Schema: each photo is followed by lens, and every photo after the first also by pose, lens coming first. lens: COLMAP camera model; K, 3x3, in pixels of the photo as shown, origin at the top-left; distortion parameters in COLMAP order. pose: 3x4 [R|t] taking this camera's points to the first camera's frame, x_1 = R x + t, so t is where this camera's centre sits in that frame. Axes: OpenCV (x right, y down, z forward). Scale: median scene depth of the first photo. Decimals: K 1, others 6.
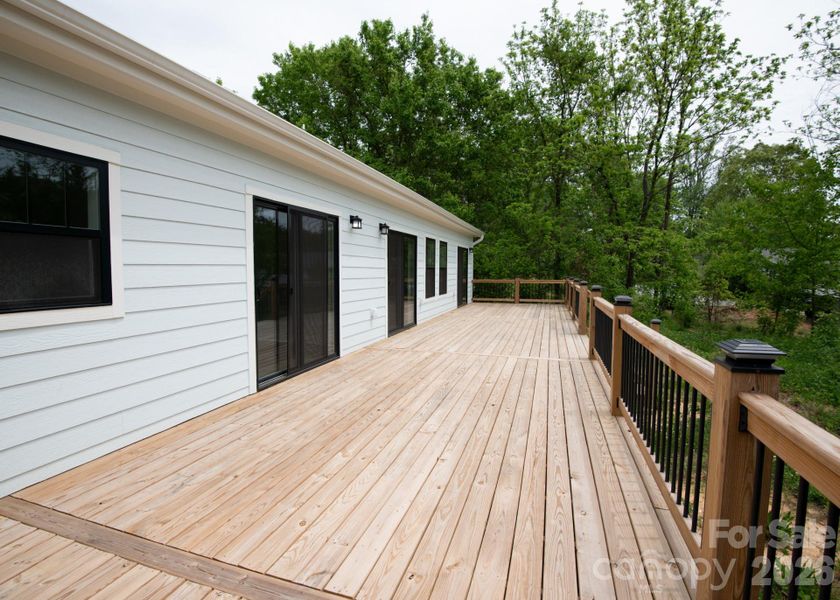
lens RADIAL K [[449.0, 0, 420.0], [0, 449.0, 300.0], [0, 0, 1]] dist [-0.001526, -0.000481]
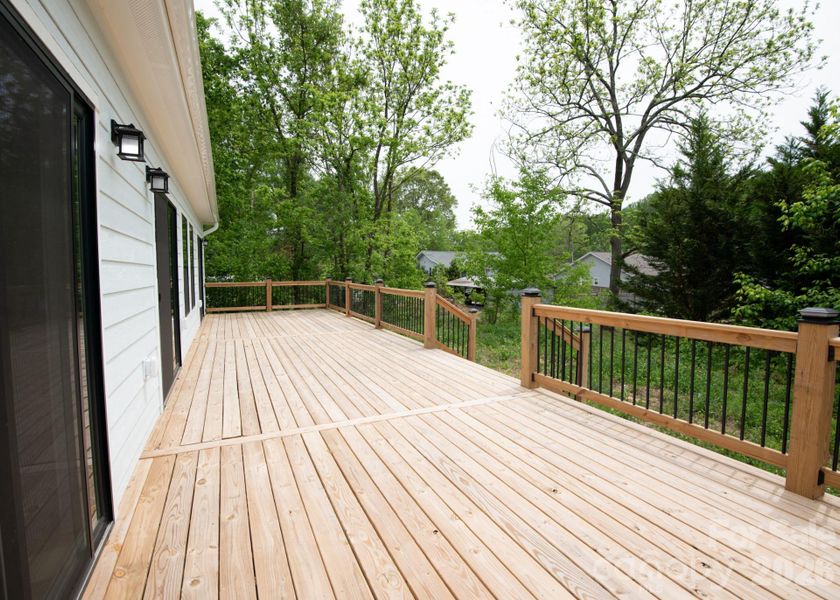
lens RADIAL K [[449.0, 0, 420.0], [0, 449.0, 300.0], [0, 0, 1]] dist [-0.001526, -0.000481]
pose [[0.773671, -0.042154, 0.632184, -0.080319], [0.044312, 0.998941, 0.012381, -0.010934], [-0.632037, 0.018434, 0.774719, 0.216535]]
